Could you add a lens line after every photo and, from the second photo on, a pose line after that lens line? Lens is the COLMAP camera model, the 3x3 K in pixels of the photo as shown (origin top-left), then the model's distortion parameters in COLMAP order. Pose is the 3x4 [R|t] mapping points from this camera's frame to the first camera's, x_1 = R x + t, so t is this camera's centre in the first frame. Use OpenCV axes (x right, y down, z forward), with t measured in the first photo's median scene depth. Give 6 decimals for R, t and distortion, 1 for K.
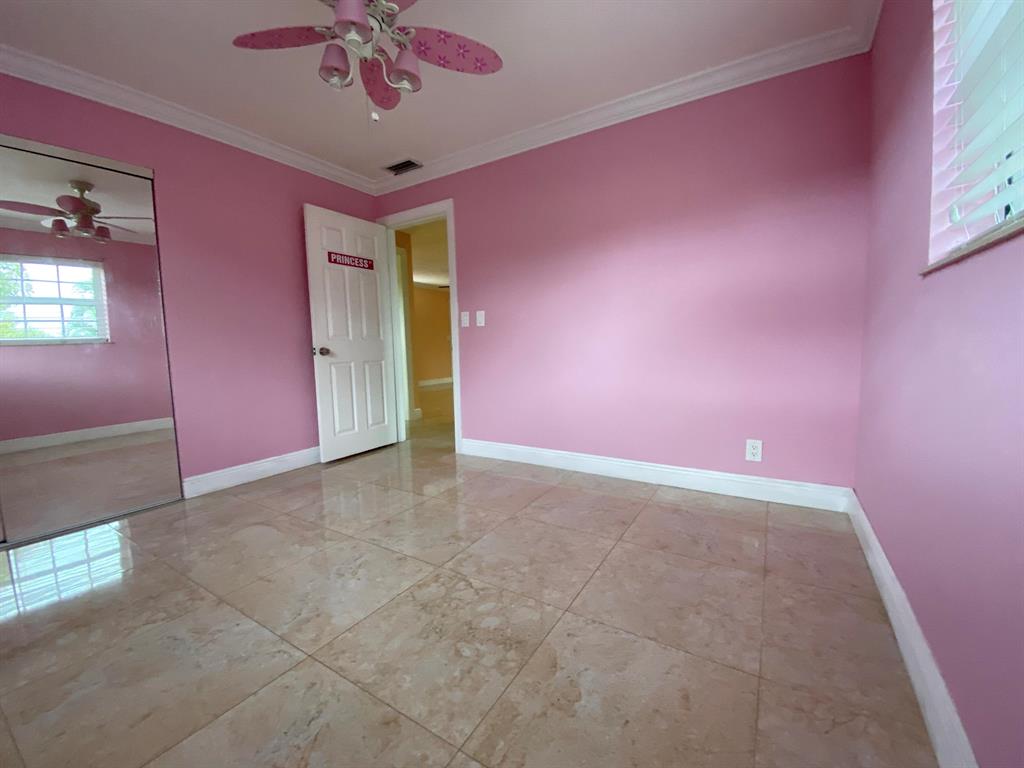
lens RADIAL K [[413.9, 0, 513.5], [0, 413.9, 380.4], [0, 0, 1]] dist [0.028004, -0.024034]
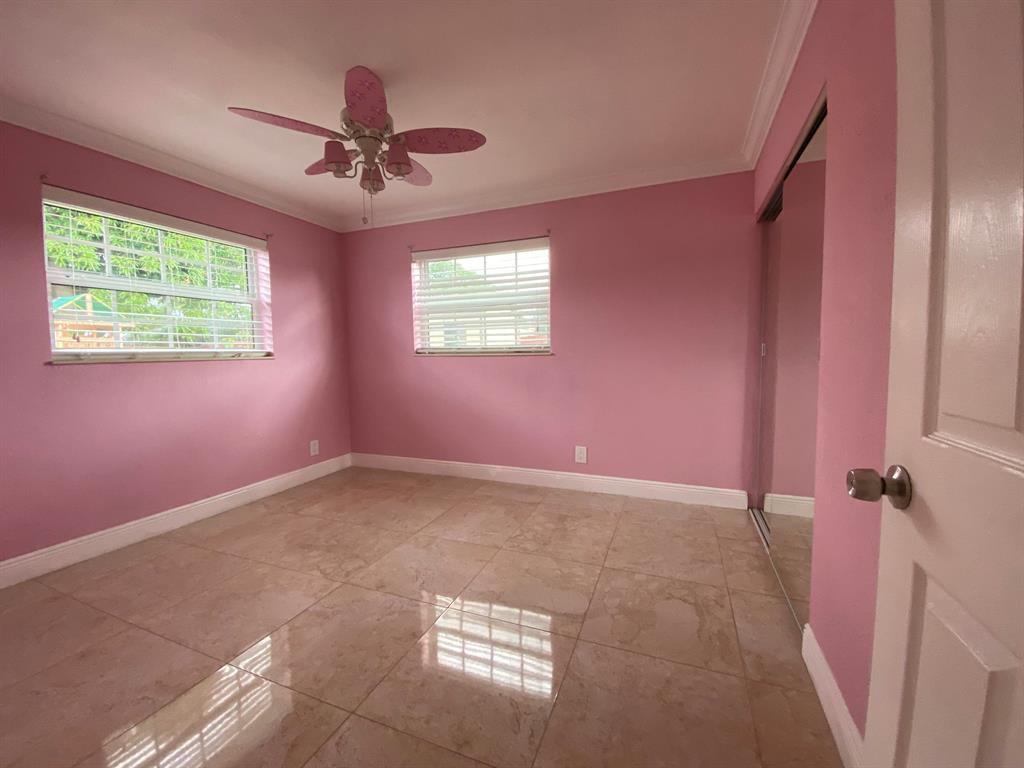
lens RADIAL K [[413.9, 0, 513.5], [0, 413.9, 380.4], [0, 0, 1]] dist [0.028004, -0.024034]
pose [[-0.983274, 0.053666, -0.174047, -0.520698], [0.024548, 0.985935, 0.165318, -0.326336], [0.180471, 0.158280, -0.970761, 2.364414]]
